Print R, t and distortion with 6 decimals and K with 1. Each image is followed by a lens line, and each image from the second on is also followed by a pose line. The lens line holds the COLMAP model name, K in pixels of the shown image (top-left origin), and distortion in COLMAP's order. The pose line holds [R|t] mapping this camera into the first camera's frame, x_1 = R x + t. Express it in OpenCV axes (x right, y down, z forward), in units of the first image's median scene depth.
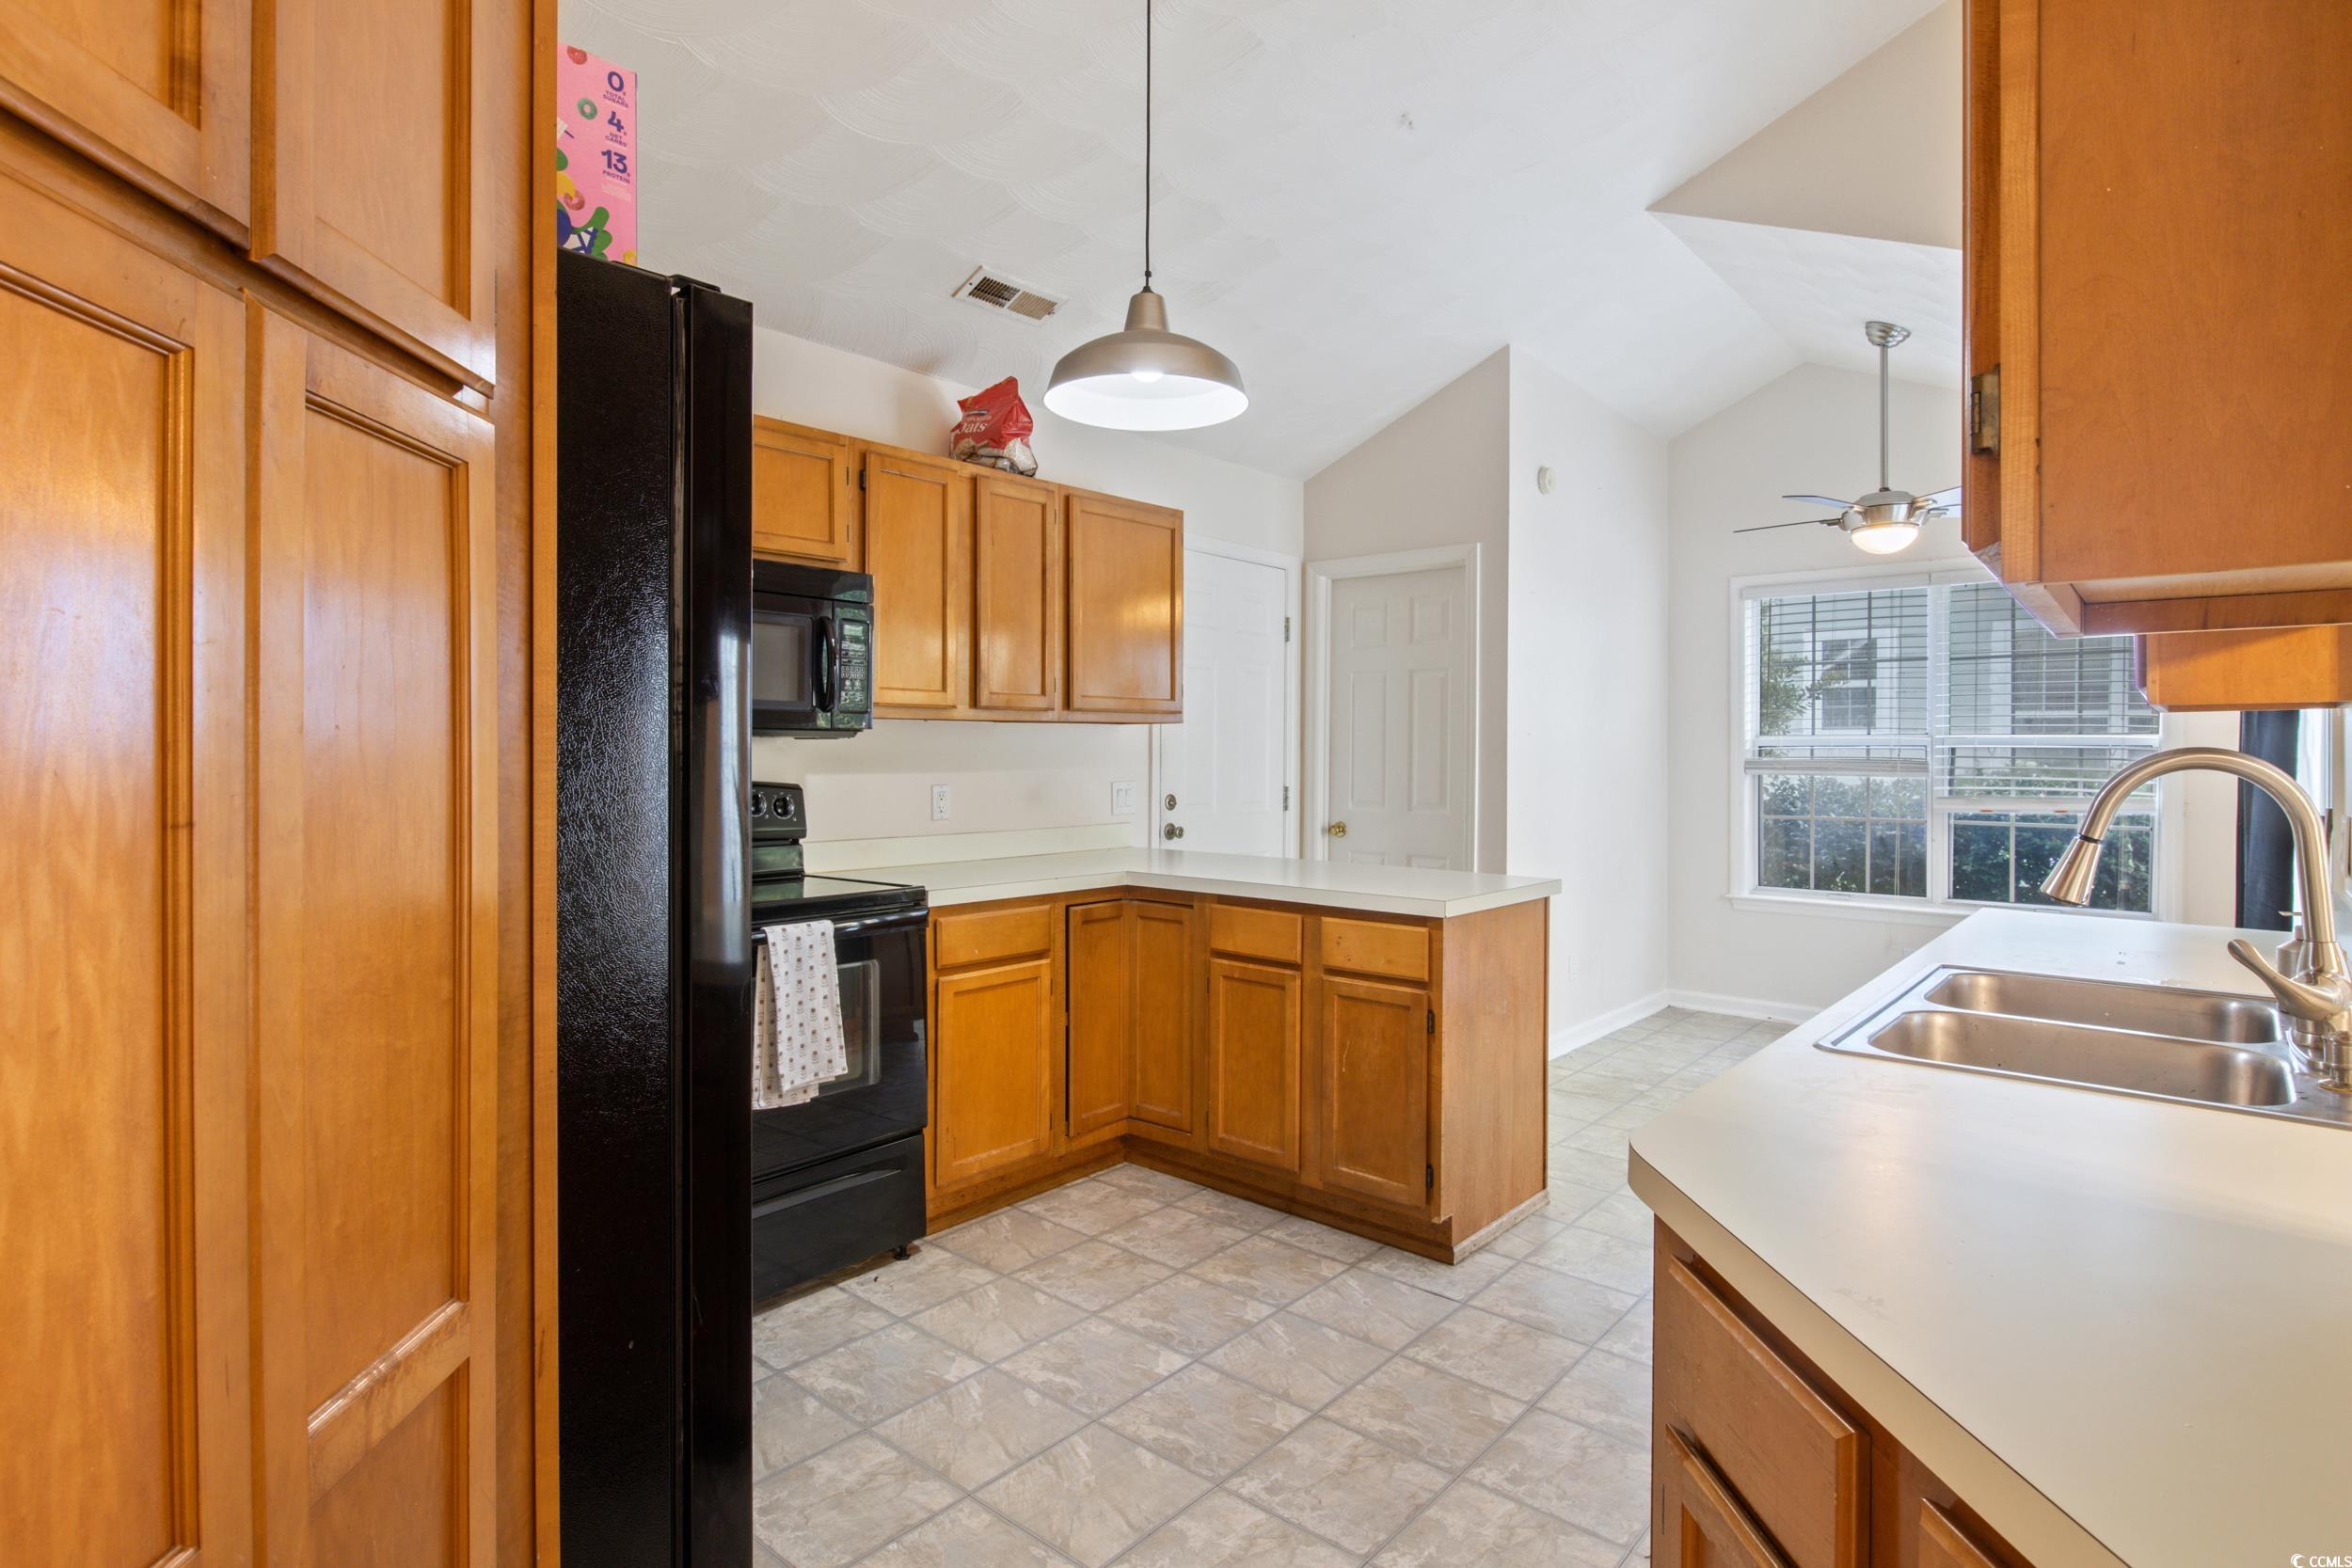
lens RADIAL K [[1192.2, 0, 1186.1], [0, 1192.2, 760.0], [0, 0, 1]] dist [-0.005656, 0.001293]
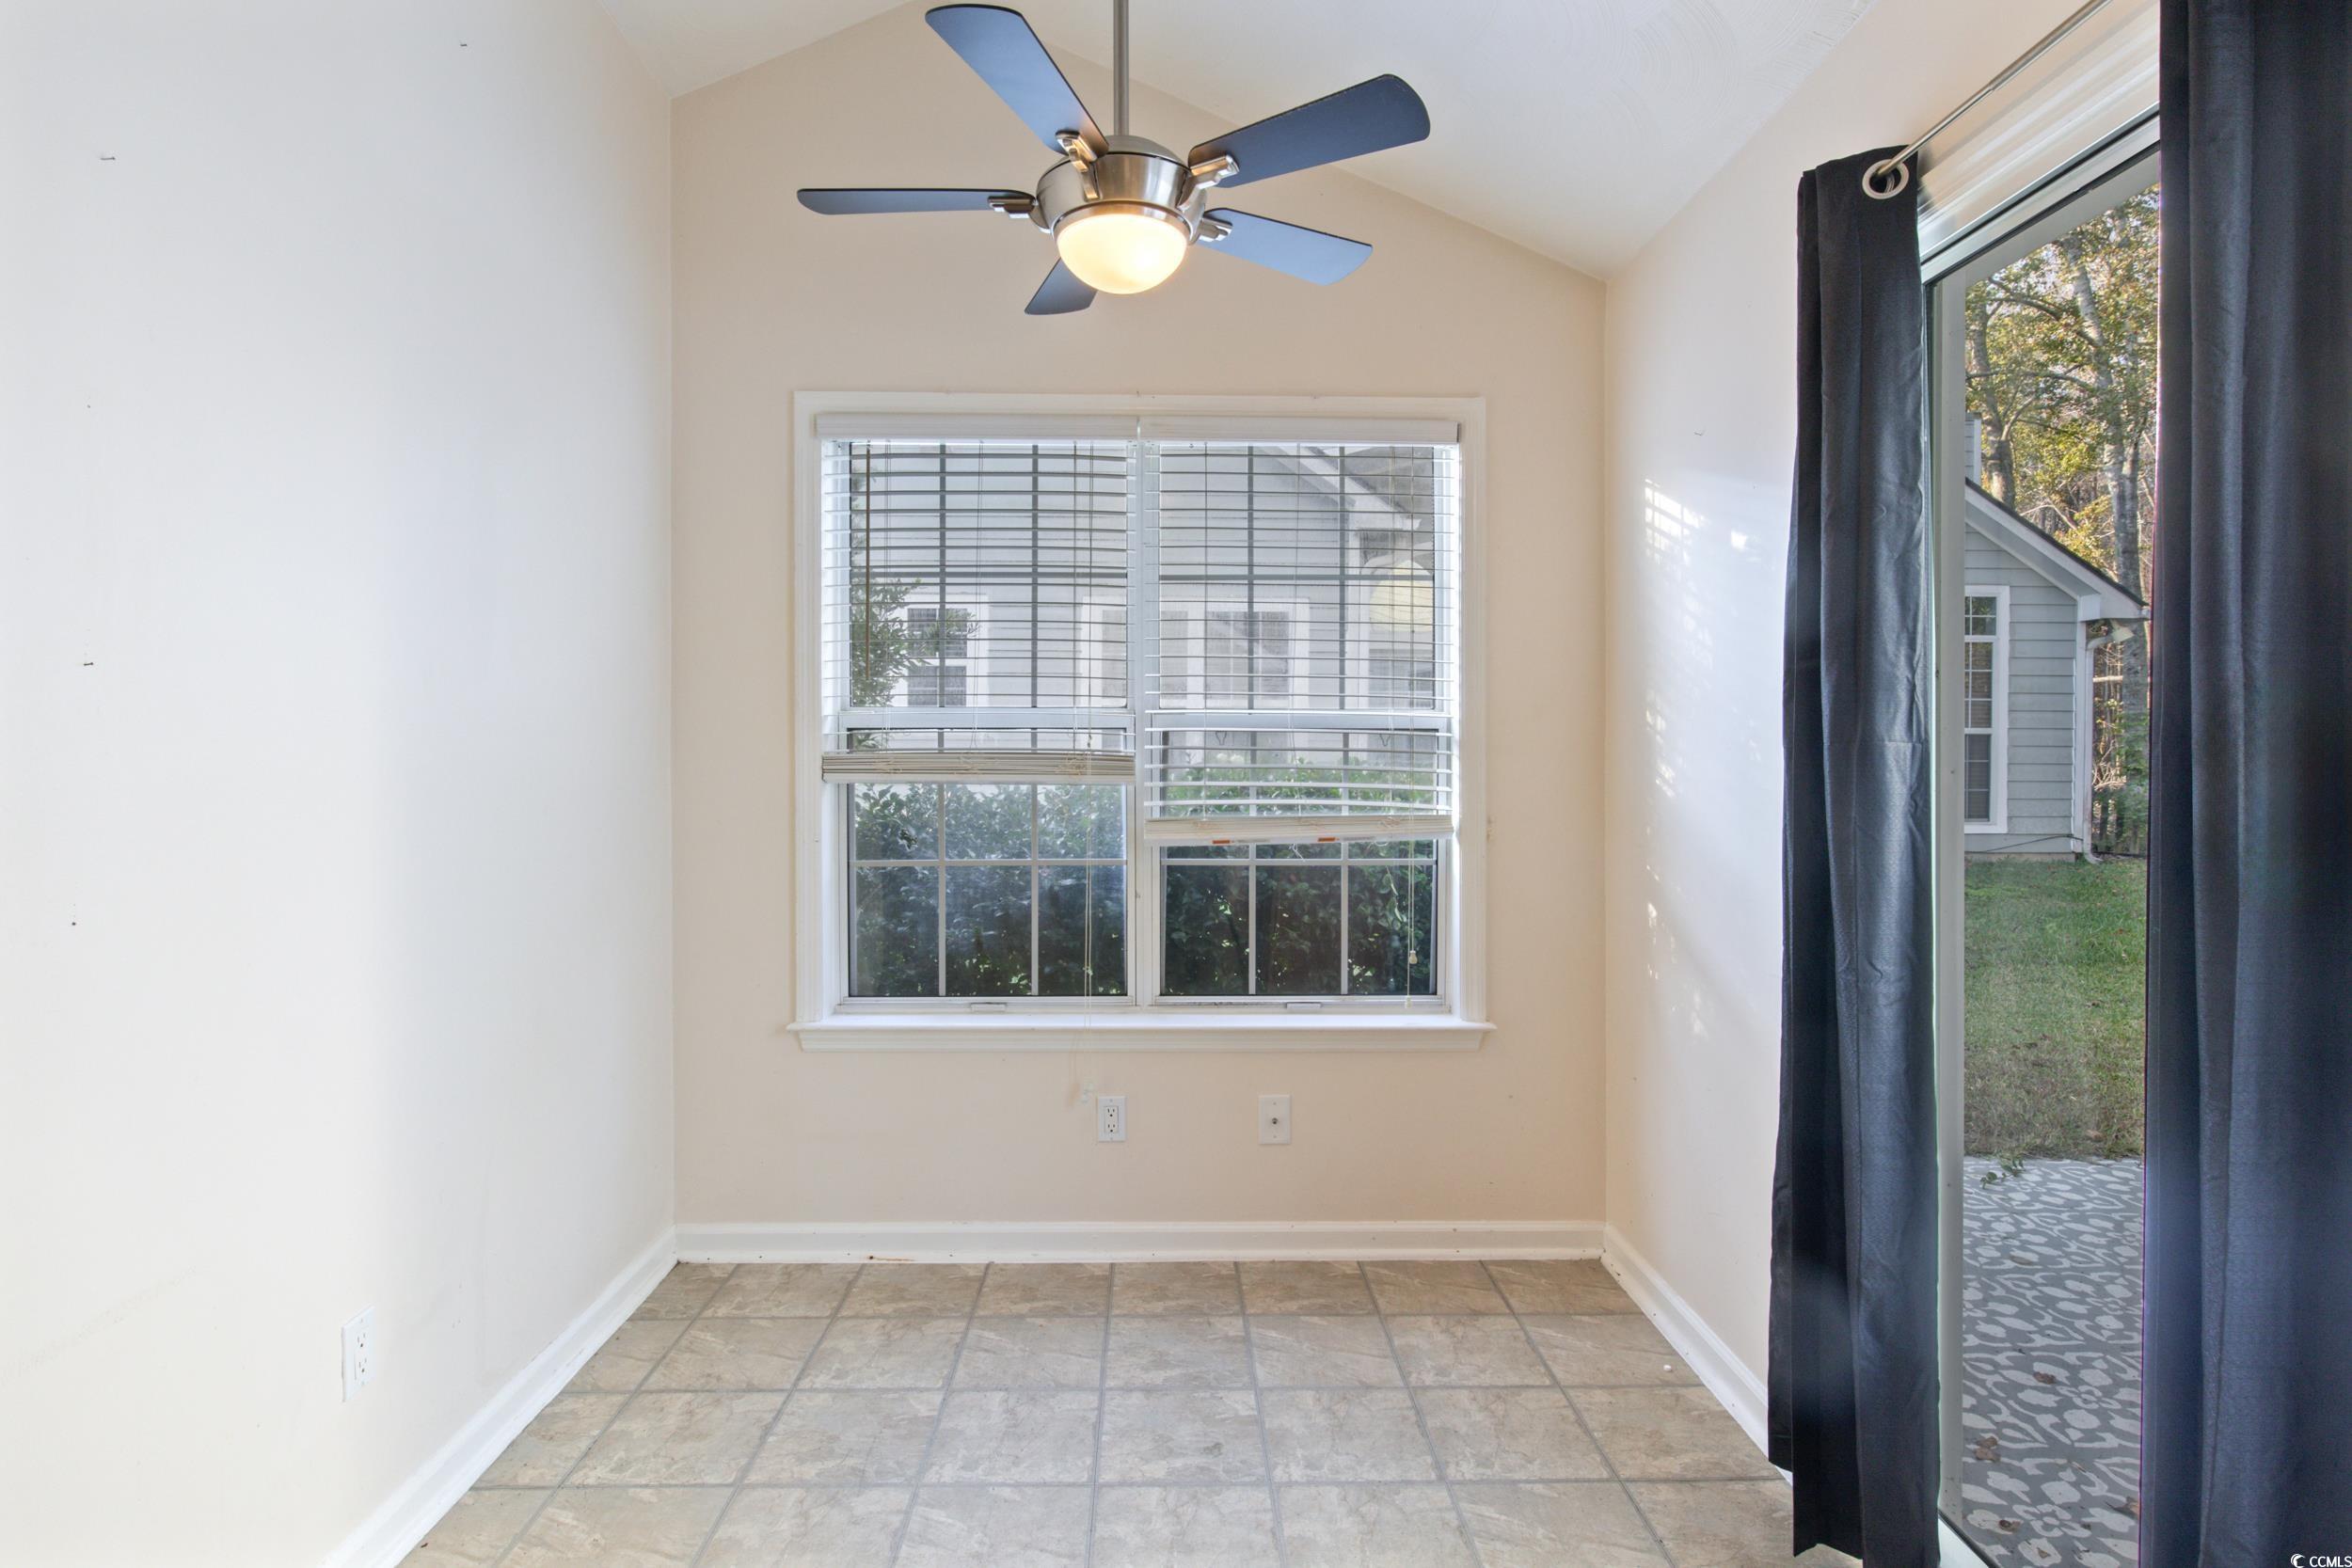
lens RADIAL K [[1192.2, 0, 1186.4], [0, 1192.2, 765.0], [0, 0, 1]] dist [-0.005656, 0.001293]
pose [[0.739933, -0.005651, 0.672656, 0.249880], [0.003381, 0.999983, 0.004681, 0.002618], [-0.672672, -0.001189, 0.739940, 0.535955]]
